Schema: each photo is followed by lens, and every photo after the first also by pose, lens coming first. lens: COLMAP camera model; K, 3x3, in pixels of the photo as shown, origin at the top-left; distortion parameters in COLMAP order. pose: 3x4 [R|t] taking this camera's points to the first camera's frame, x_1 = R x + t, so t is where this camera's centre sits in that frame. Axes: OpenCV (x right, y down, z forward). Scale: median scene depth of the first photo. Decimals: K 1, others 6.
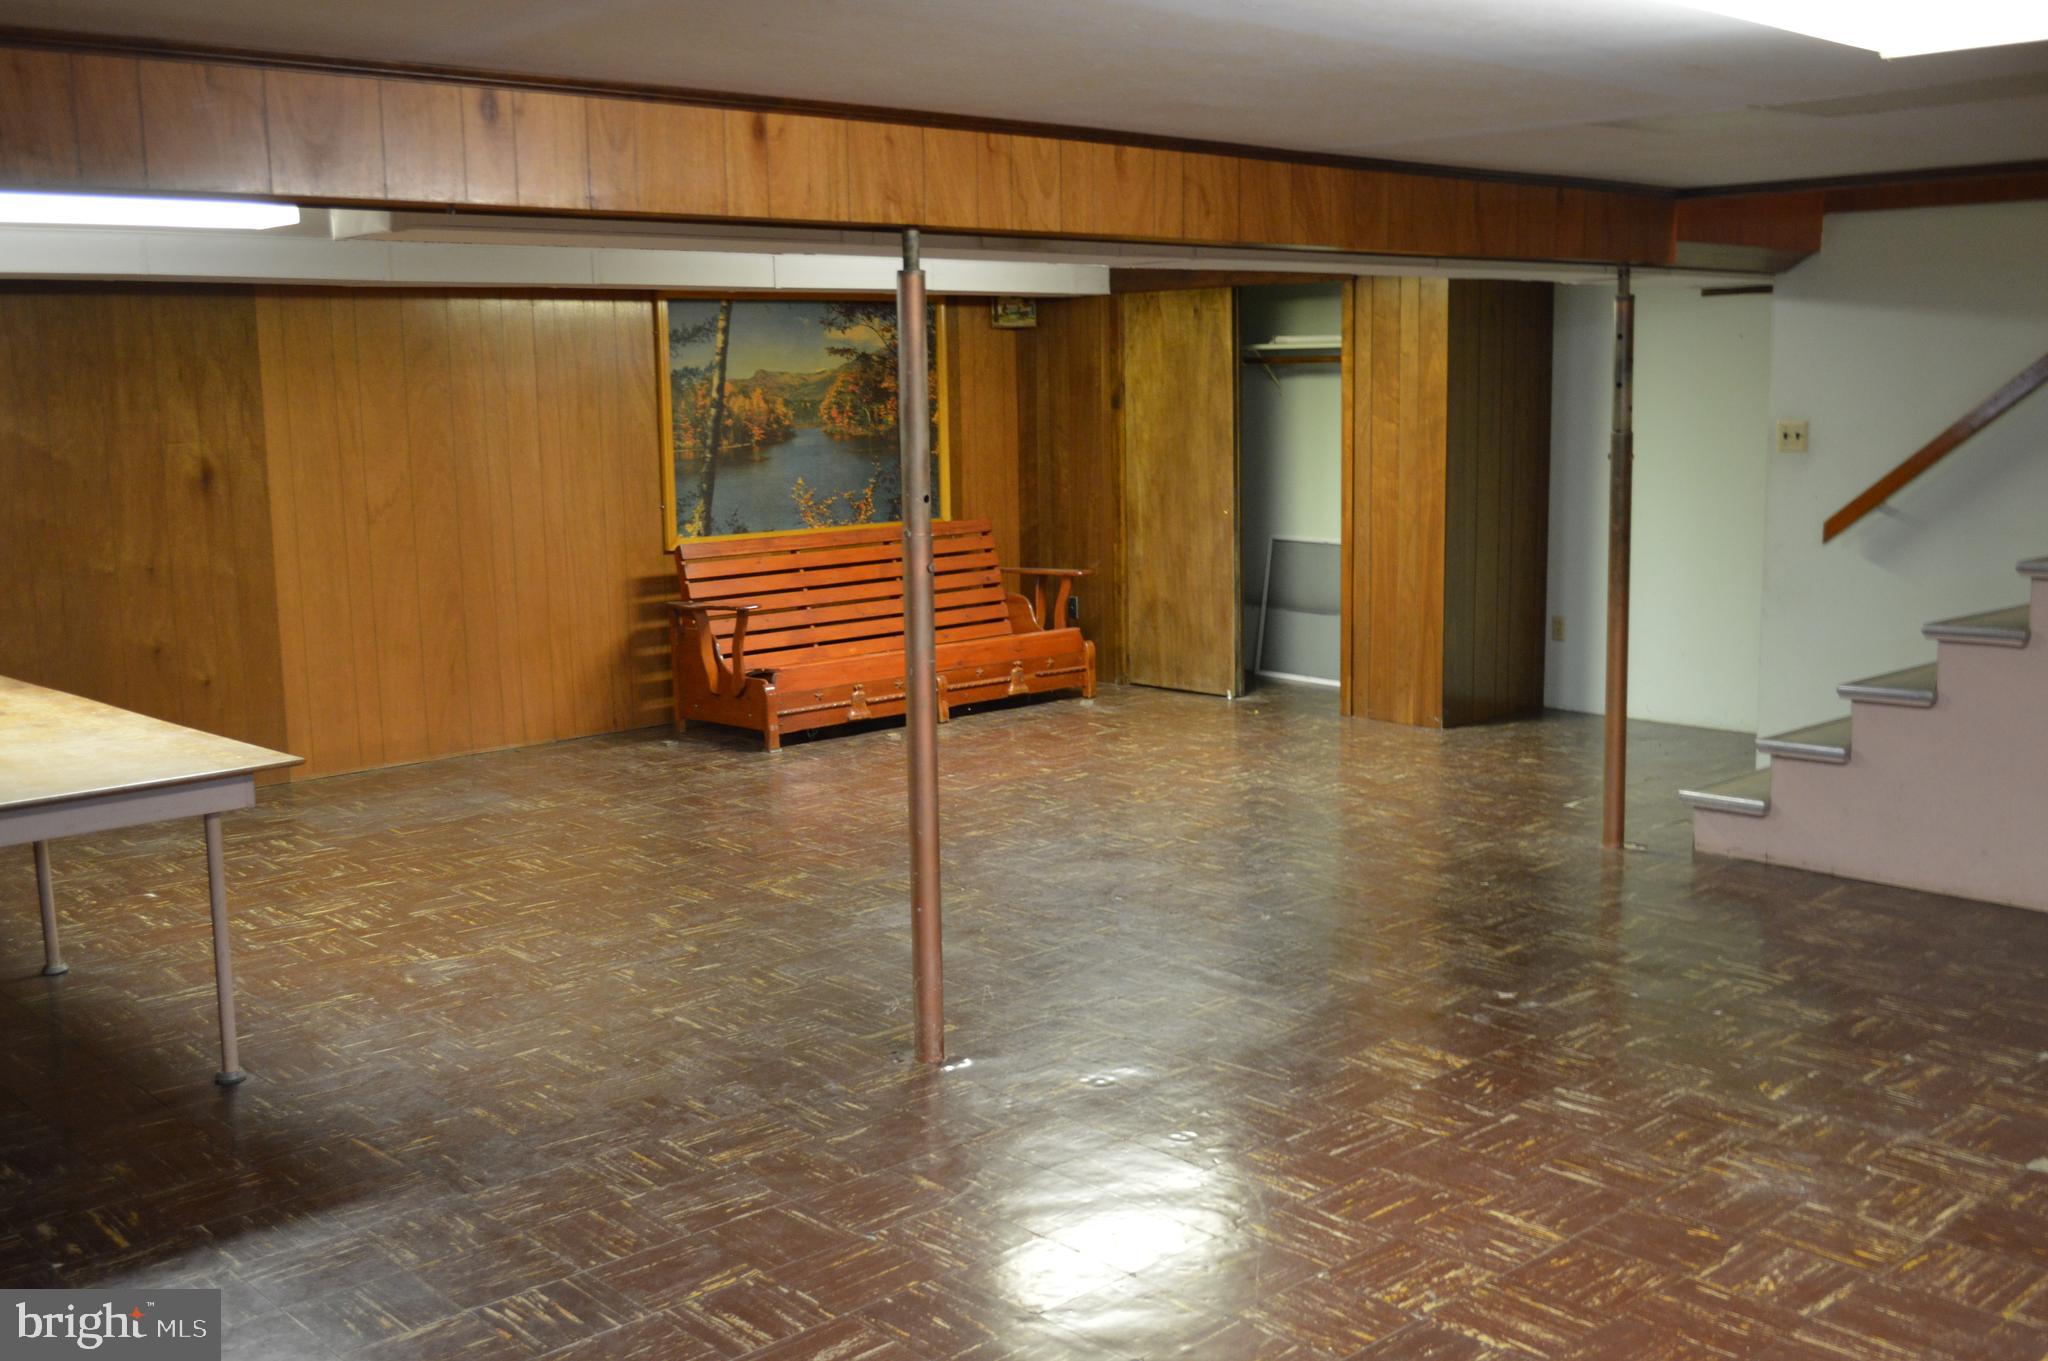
lens RADIAL K [[2033.2, 0, 1024.0], [0, 2033.2, 680.5], [0, 0, 1]] dist [-0.004214, -0.017810]
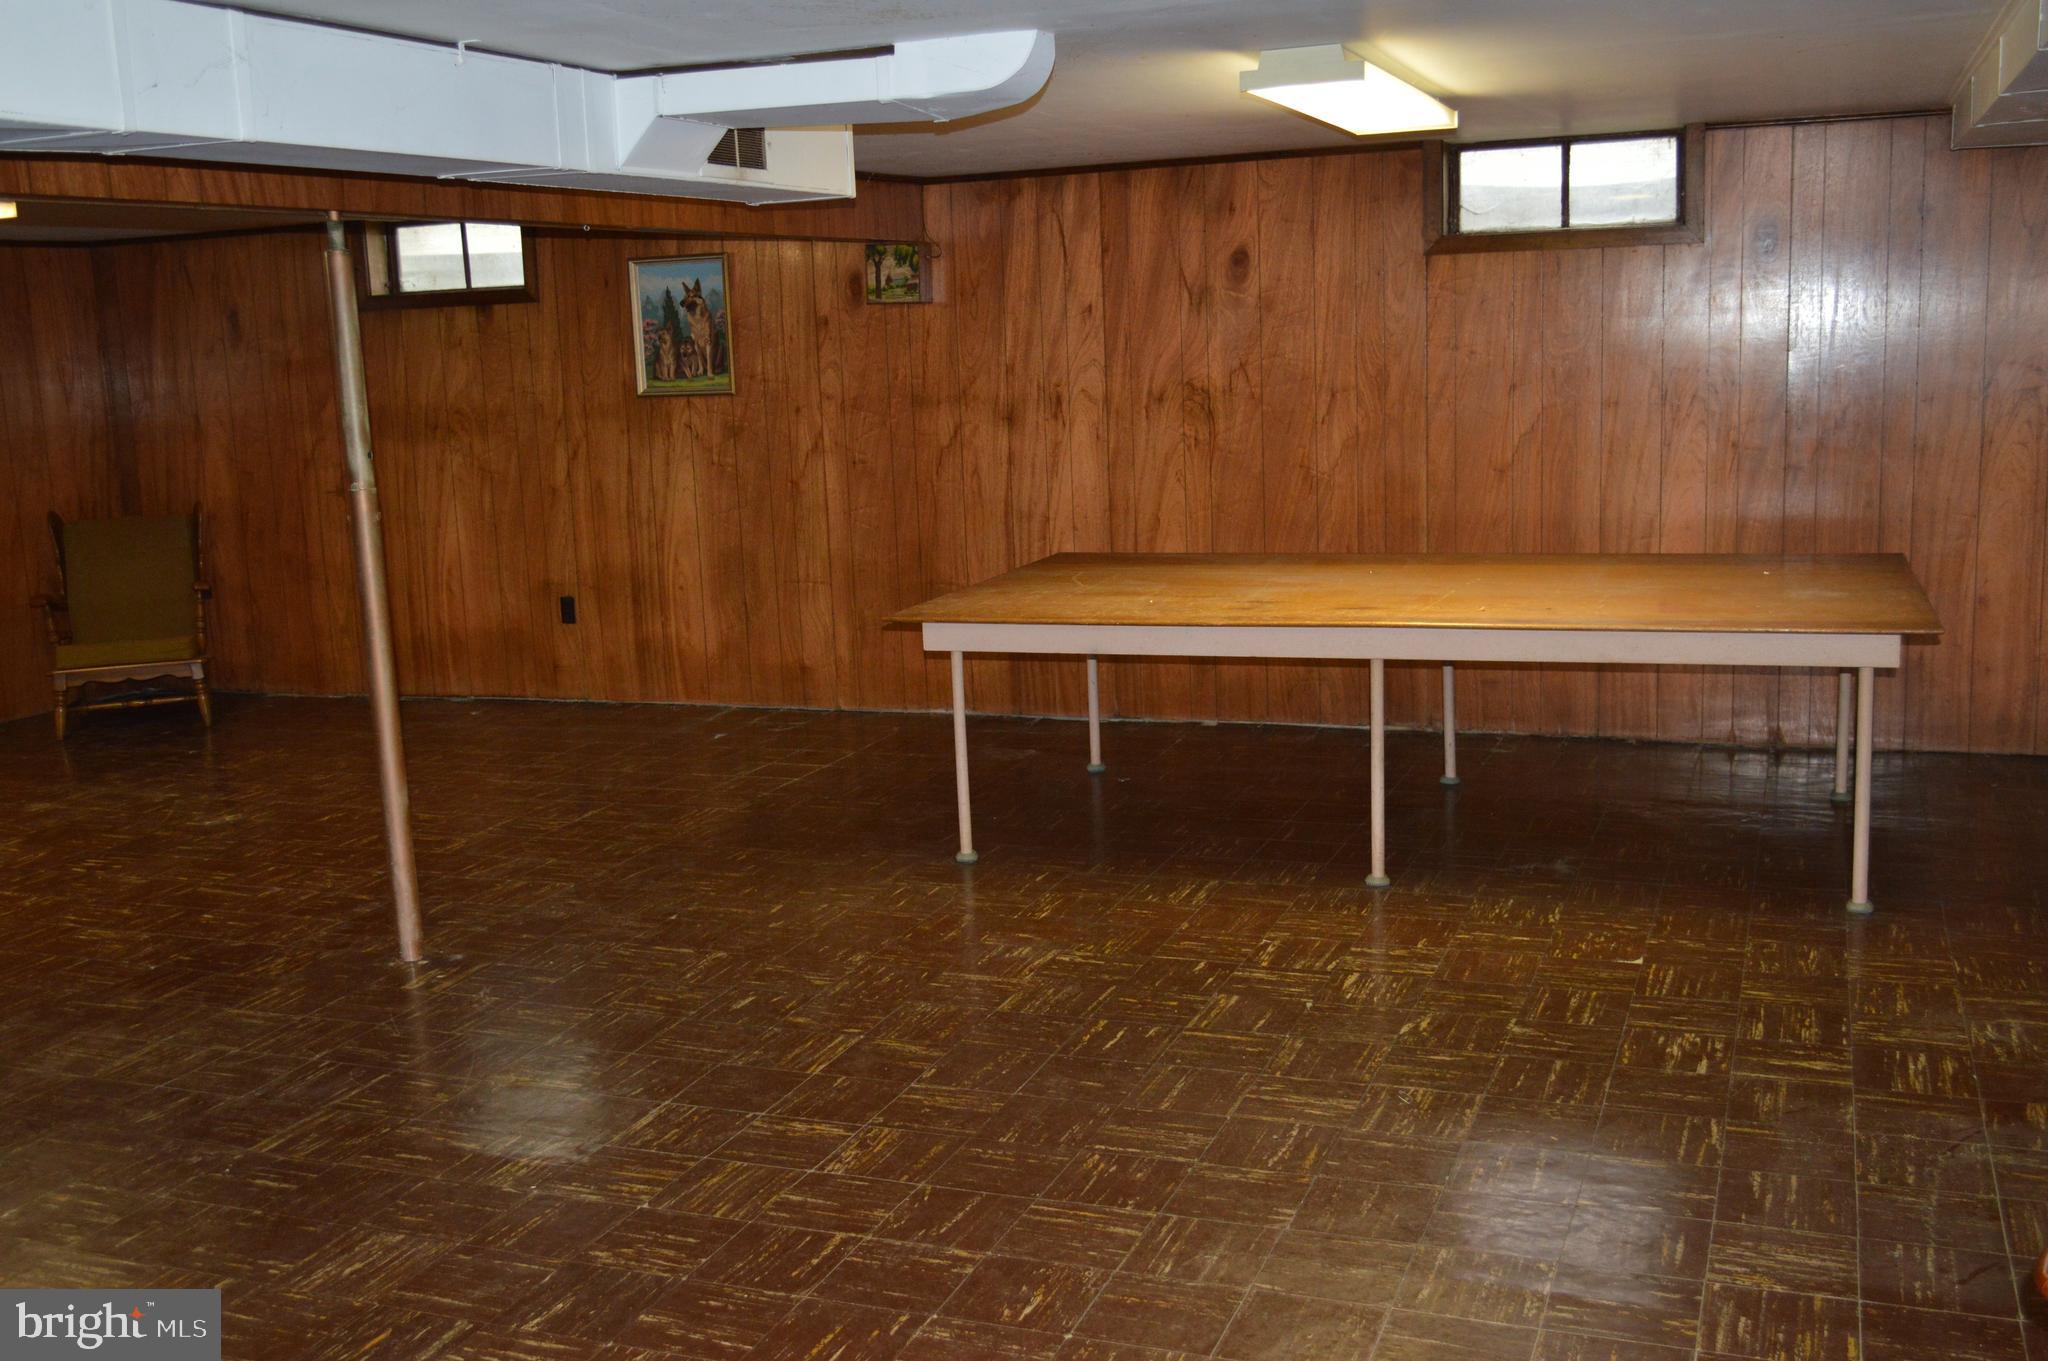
lens RADIAL K [[2033.2, 0, 1024.0], [0, 2033.2, 680.5], [0, 0, 1]] dist [-0.004214, -0.017810]
pose [[-0.902525, 0.129400, -0.410736, 0.076694], [-0.001480, 0.952849, 0.303441, -0.259193], [0.430634, 0.274471, -0.859779, 1.796596]]
